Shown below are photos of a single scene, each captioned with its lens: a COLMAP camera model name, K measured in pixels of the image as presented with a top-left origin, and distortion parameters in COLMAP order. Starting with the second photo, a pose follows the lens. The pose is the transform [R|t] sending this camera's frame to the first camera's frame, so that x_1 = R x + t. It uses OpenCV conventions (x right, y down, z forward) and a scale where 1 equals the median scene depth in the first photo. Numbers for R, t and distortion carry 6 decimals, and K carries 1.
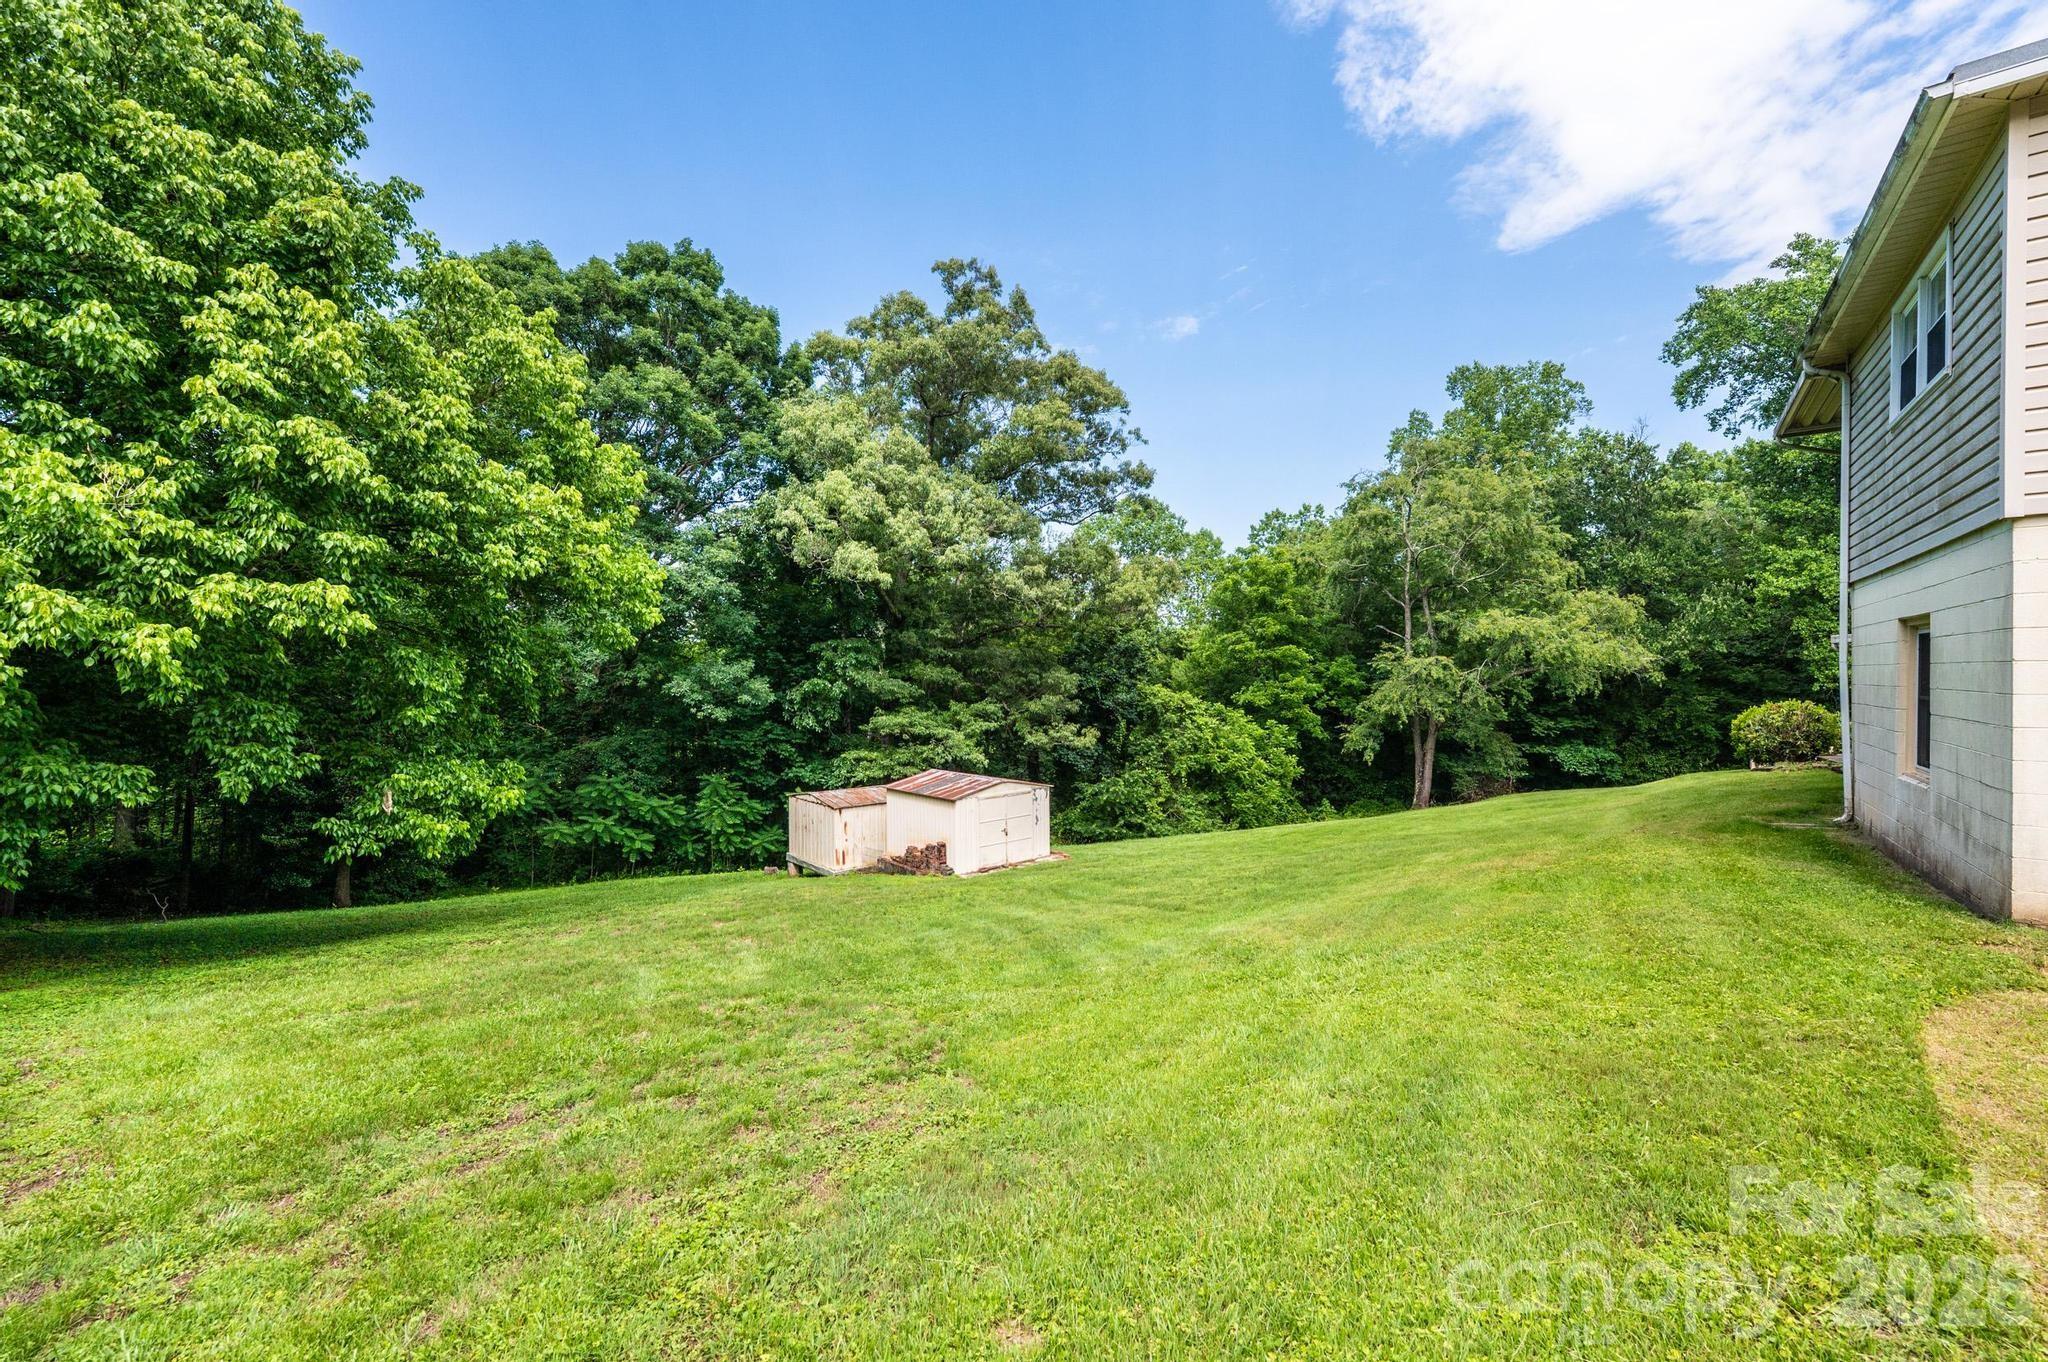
lens RADIAL K [[815.4, 0, 1024.3], [0, 815.4, 683.4], [0, 0, 1]] dist [0.000658, 0.000014]
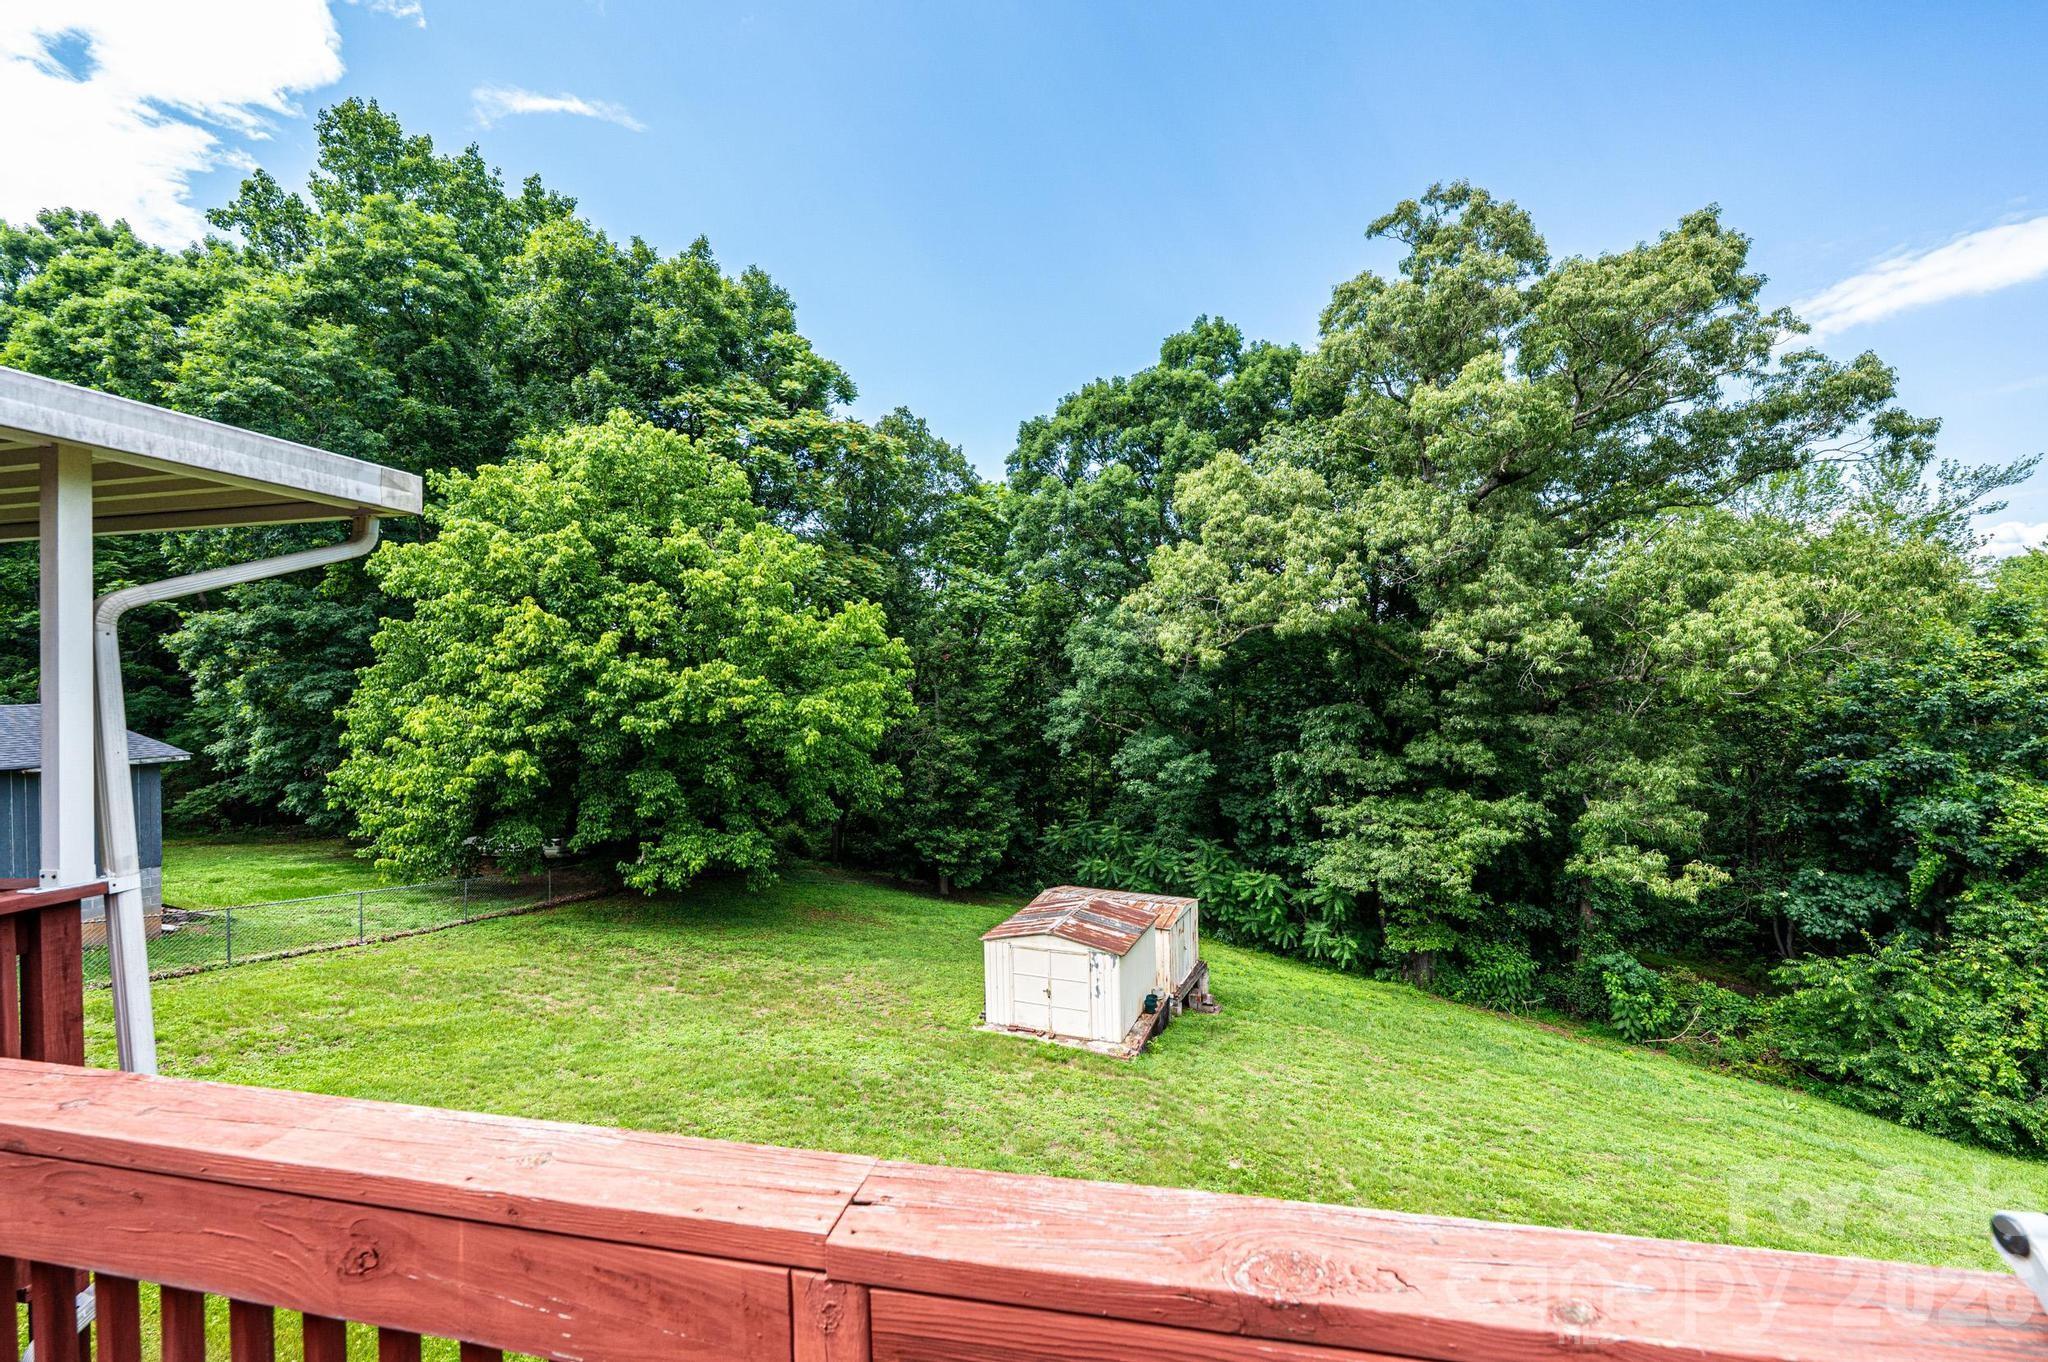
lens RADIAL K [[816.8, 0, 1025.9], [0, 816.8, 683.2], [0, 0, 1]] dist [-0.000392, 0.000211]
pose [[0.428557, -0.004937, -0.903501, 0.332056], [0.006310, 0.999977, -0.002471, -0.062267], [0.903493, -0.004642, 0.428578, 0.276836]]
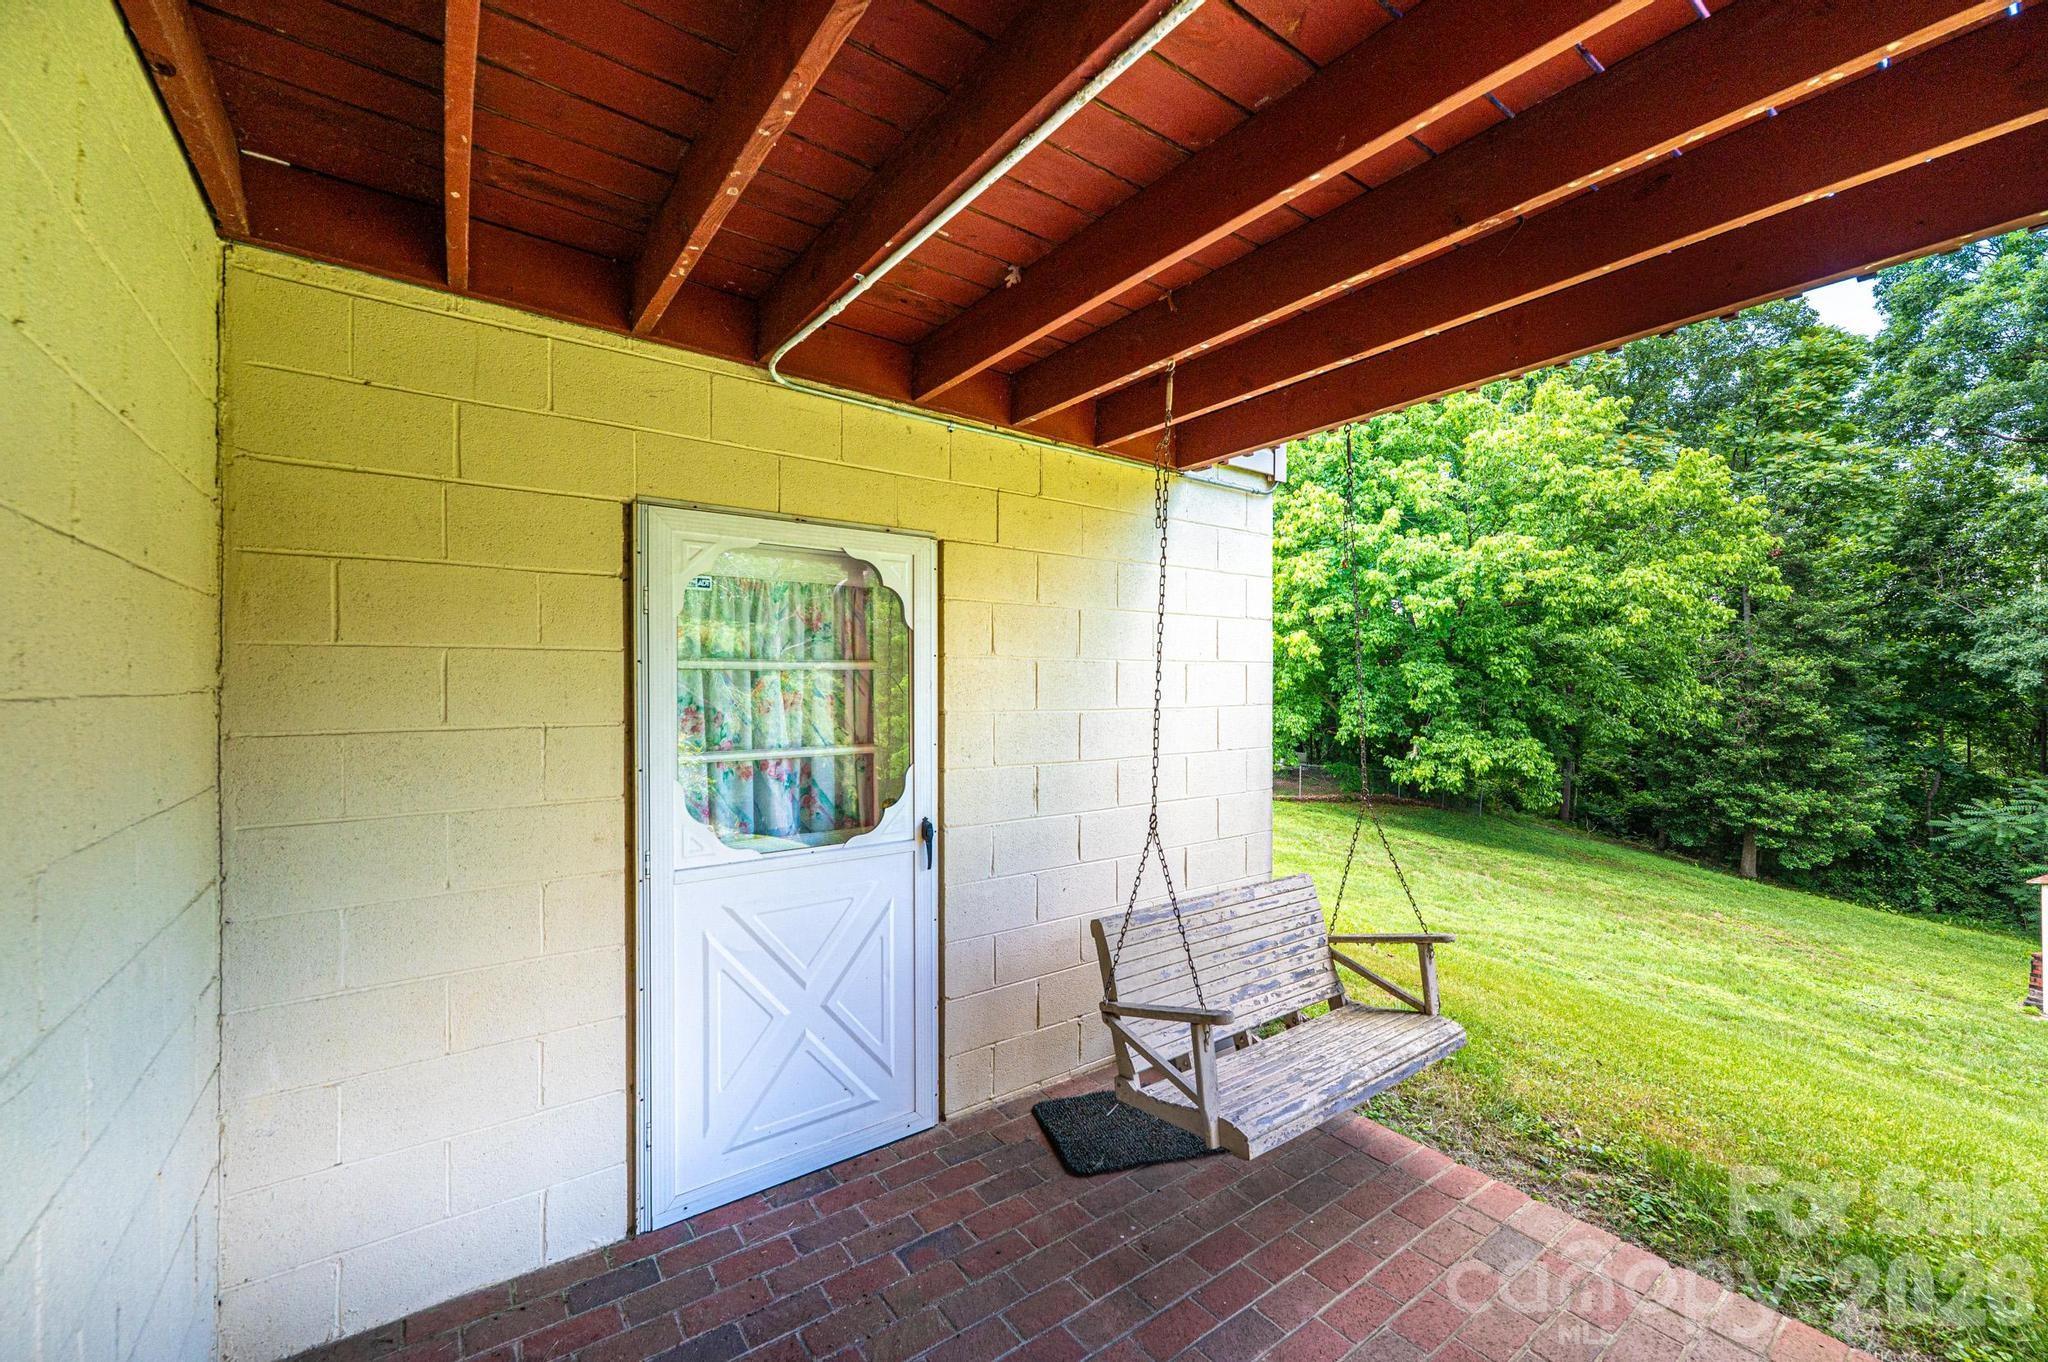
lens RADIAL K [[818.6, 0, 1033.7], [0, 818.6, 682.3], [0, 0, 1]] dist [-0.001138, 0.000116]
pose [[-0.266393, 0.010199, -0.963811, 0.289237], [-0.002709, 0.999932, 0.011330, -0.004087], [0.963861, 0.005629, -0.266347, 0.195029]]
